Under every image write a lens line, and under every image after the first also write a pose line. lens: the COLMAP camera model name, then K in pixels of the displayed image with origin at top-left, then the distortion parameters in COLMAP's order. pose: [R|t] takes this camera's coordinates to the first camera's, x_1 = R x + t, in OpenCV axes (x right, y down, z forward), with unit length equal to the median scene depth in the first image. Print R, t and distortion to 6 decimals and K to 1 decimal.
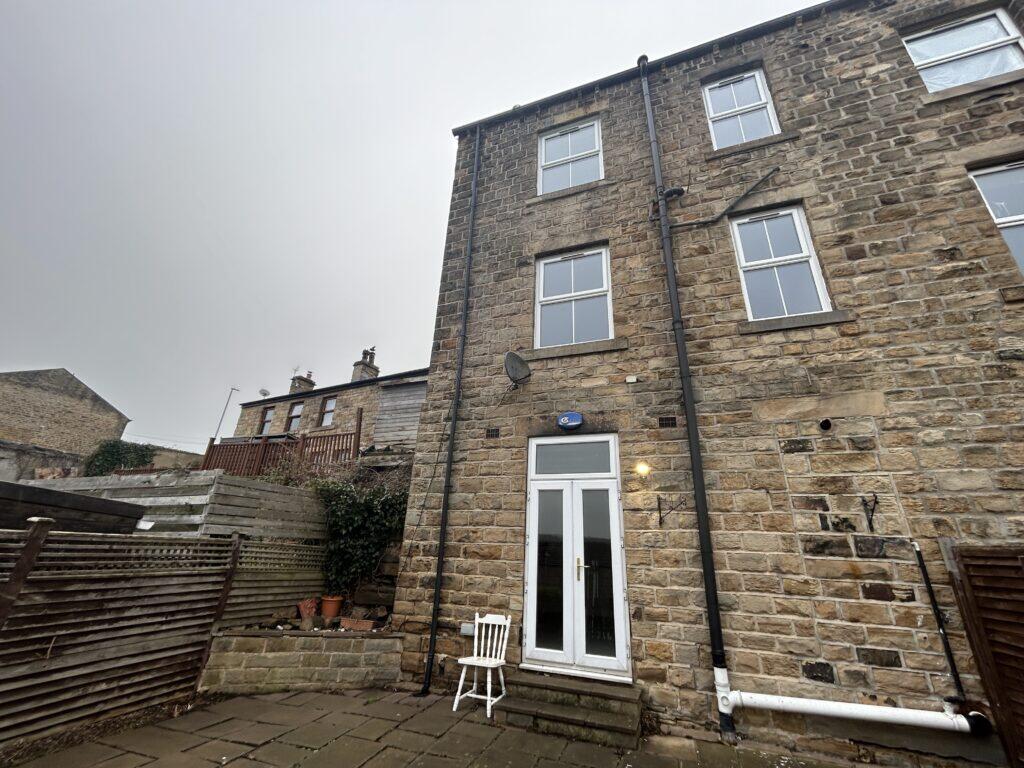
lens RADIAL K [[414.2, 0, 510.5], [0, 414.2, 387.1], [0, 0, 1]] dist [-0.001244, 0.000900]
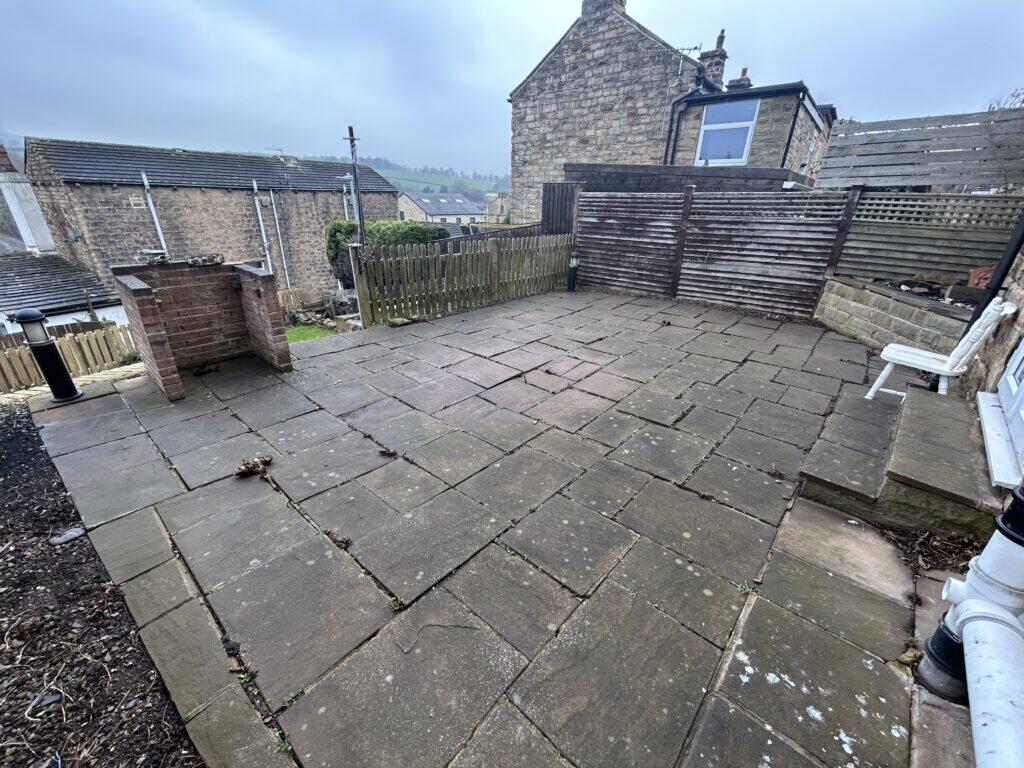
lens RADIAL K [[414.2, 0, 509.5], [0, 414.2, 381.6], [0, 0, 1]] dist [-0.001244, 0.000900]
pose [[-0.377918, 0.327660, -0.865919, 0.803161], [0.320913, 0.923659, 0.209451, 0.389294], [0.868443, -0.198730, -0.454218, 0.794568]]
